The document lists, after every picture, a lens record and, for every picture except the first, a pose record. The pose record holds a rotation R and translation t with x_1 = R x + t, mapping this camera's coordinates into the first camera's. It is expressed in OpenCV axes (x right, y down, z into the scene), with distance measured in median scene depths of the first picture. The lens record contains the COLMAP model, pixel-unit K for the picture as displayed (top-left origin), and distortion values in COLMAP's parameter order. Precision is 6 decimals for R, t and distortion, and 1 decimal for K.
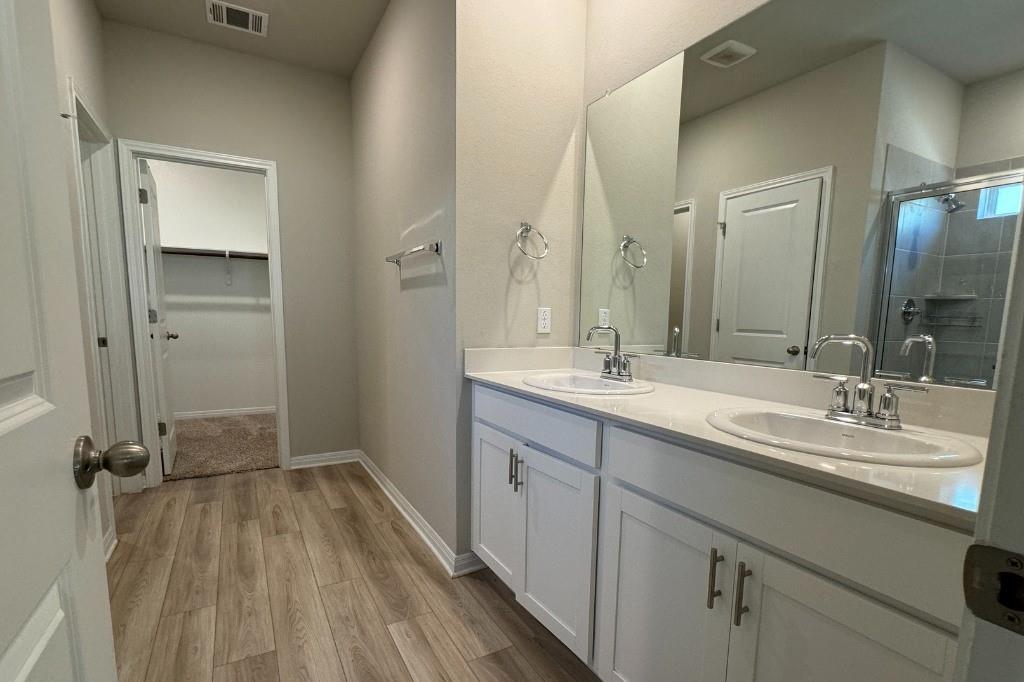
lens RADIAL K [[491.8, 0, 511.2], [0, 491.8, 380.2], [0, 0, 1]] dist [0.000301, 0.000576]
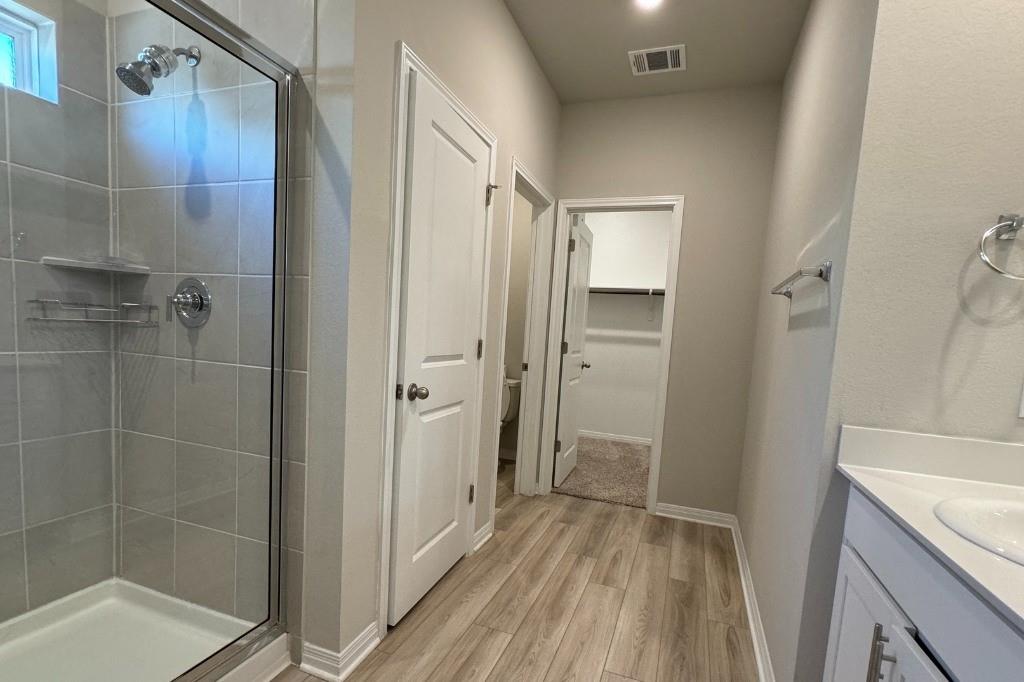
lens RADIAL K [[491.8, 0, 511.2], [0, 491.8, 380.2], [0, 0, 1]] dist [0.000301, 0.000576]
pose [[0.649817, 0.097080, -0.753866, 0.072265], [-0.147800, 0.989017, -0.000039, -0.040748], [0.745582, 0.111446, 0.657029, 0.179285]]
